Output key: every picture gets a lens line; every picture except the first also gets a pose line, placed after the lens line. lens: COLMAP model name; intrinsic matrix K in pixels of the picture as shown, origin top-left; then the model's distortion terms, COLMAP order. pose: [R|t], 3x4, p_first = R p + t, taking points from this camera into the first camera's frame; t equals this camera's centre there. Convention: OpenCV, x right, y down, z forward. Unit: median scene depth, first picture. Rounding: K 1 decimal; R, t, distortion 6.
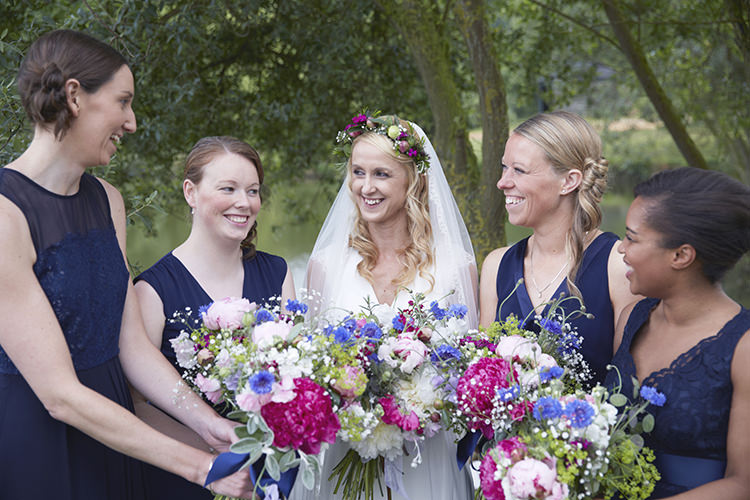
lens RADIAL K [[1157.8, 0, 374.9], [0, 1157.8, 249.4], [0, 0, 1]] dist [0.252187, 0.000000]
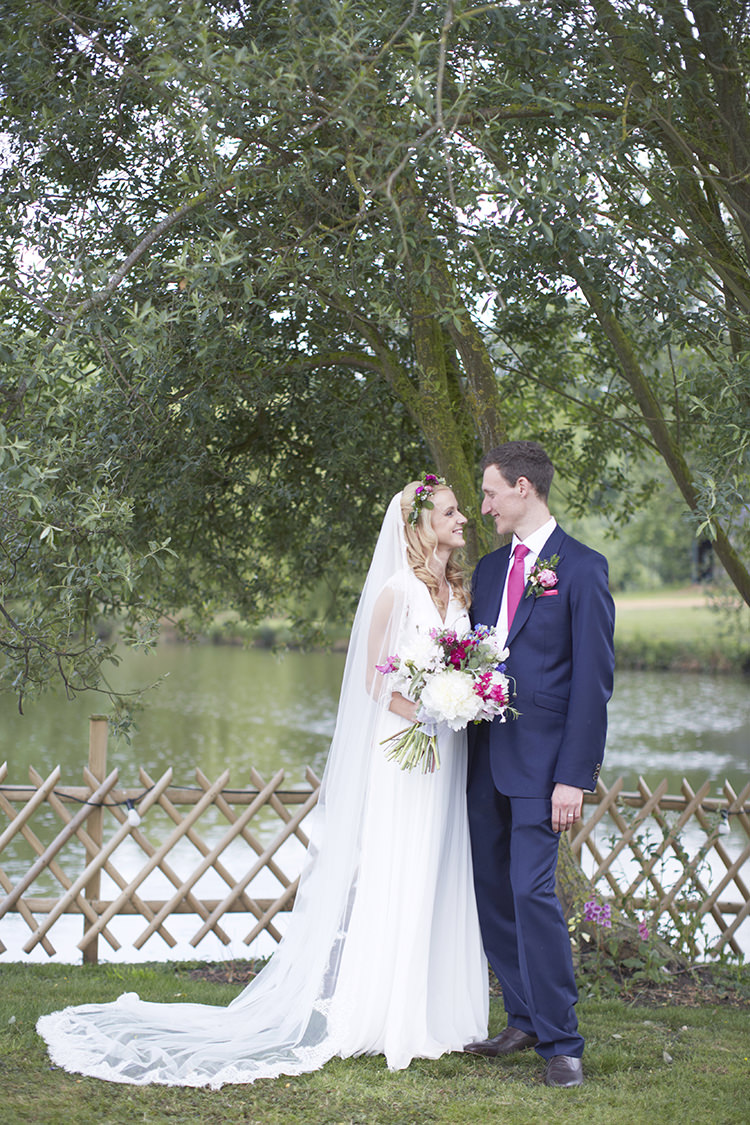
lens RADIAL K [[1613.3, 0, 375.0], [0, 1613.3, 562.7], [0, 0, 1]] dist [-0.023093, 0.000000]
pose [[0.998258, 0.047518, -0.034975, 0.026206], [-0.051033, 0.992883, -0.107610, 0.049917], [0.029613, 0.109207, 0.993578, -0.200970]]
